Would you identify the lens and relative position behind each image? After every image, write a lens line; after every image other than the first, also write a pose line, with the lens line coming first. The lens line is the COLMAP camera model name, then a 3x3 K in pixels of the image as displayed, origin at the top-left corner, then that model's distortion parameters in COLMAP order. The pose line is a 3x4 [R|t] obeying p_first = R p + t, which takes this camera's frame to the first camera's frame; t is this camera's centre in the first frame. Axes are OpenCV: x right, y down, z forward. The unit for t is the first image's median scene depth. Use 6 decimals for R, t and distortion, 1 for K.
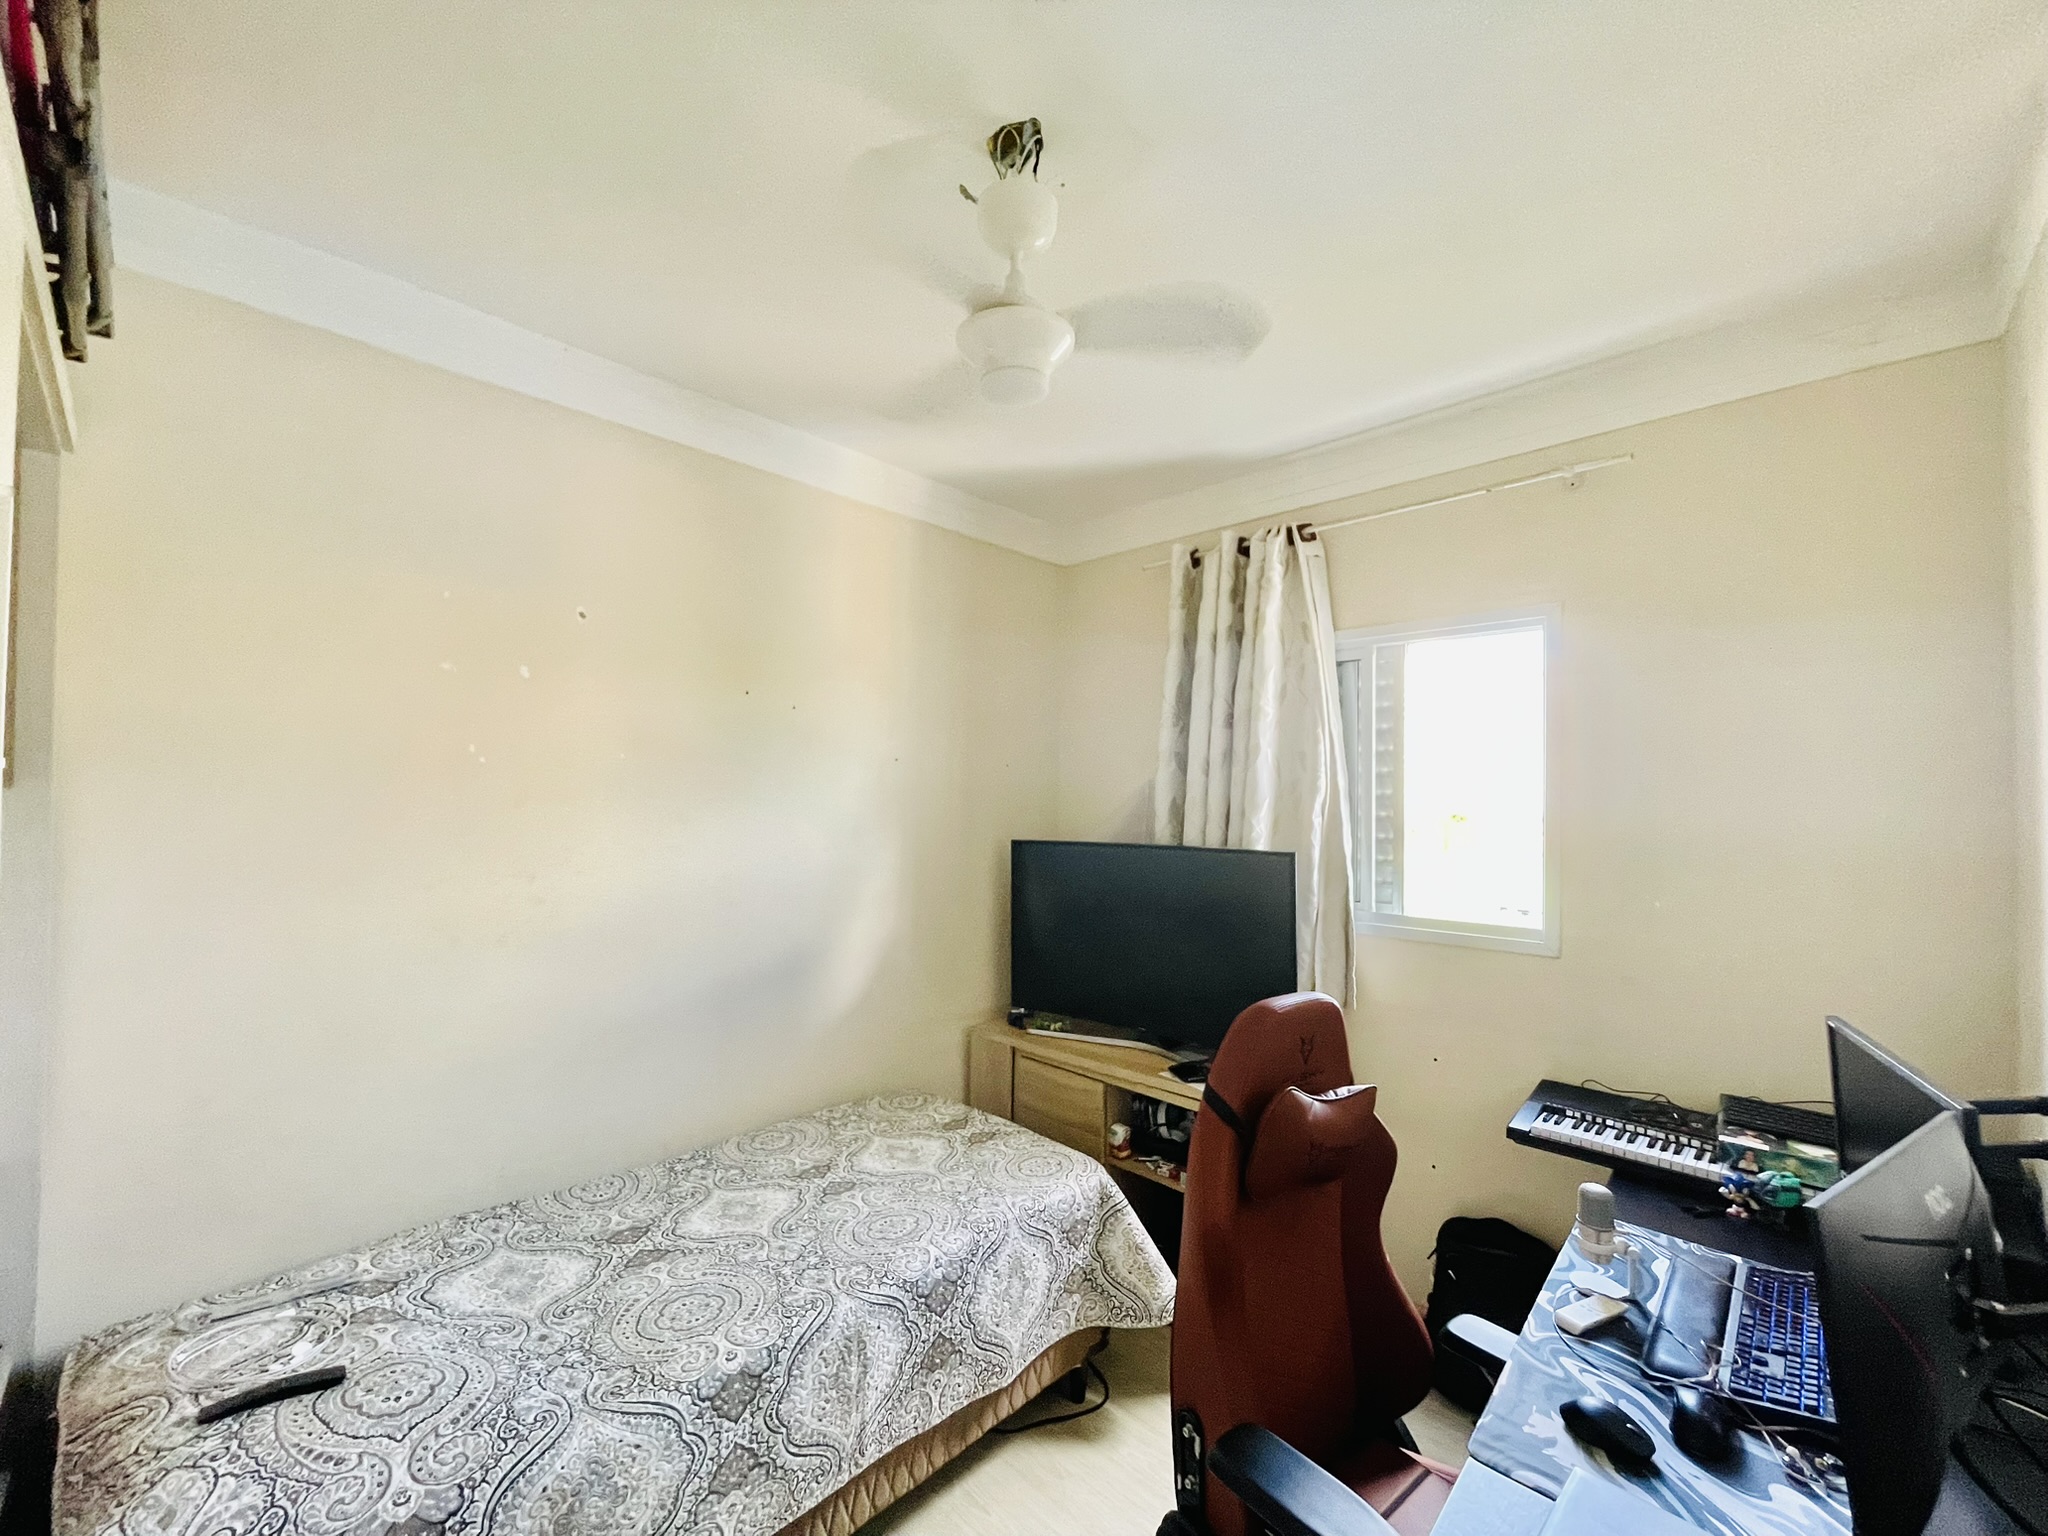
lens RADIAL K [[828.5, 0, 1012.1], [0, 828.5, 787.7], [0, 0, 1]] dist [-0.002502, 0.000735]
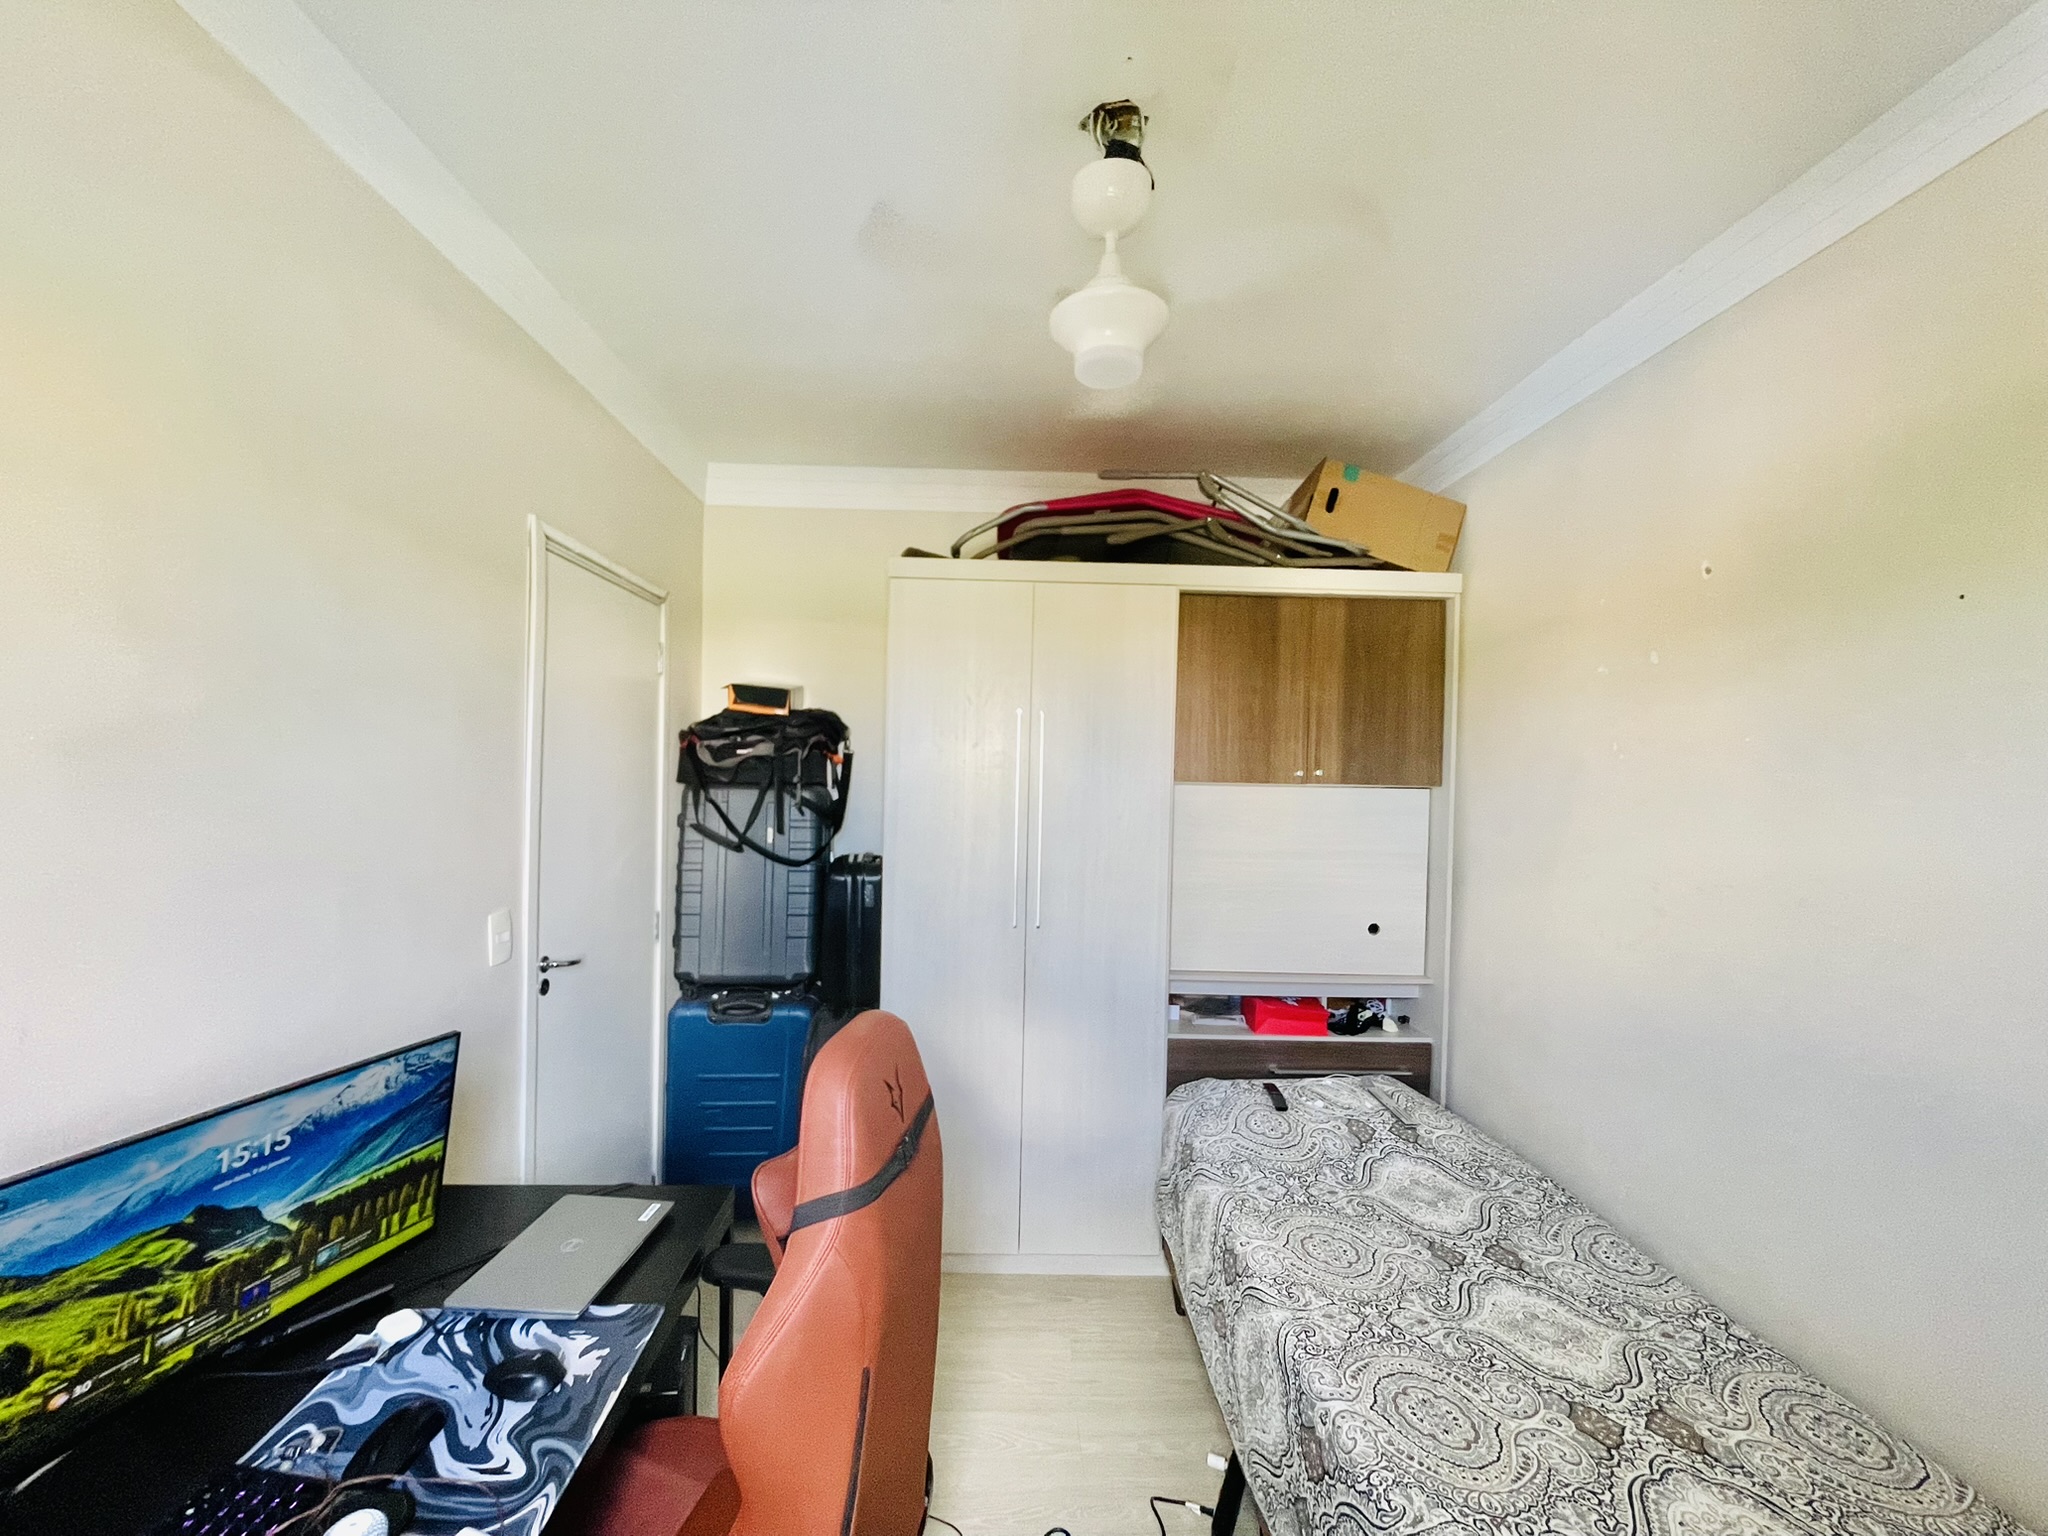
lens RADIAL K [[828.5, 0, 1012.1], [0, 828.5, 787.7], [0, 0, 1]] dist [-0.002502, 0.000735]
pose [[-0.706072, -0.014994, -0.707981, 0.581603], [-0.017264, 0.999843, -0.003957, 0.019031], [0.707930, 0.009429, -0.706220, 1.210543]]
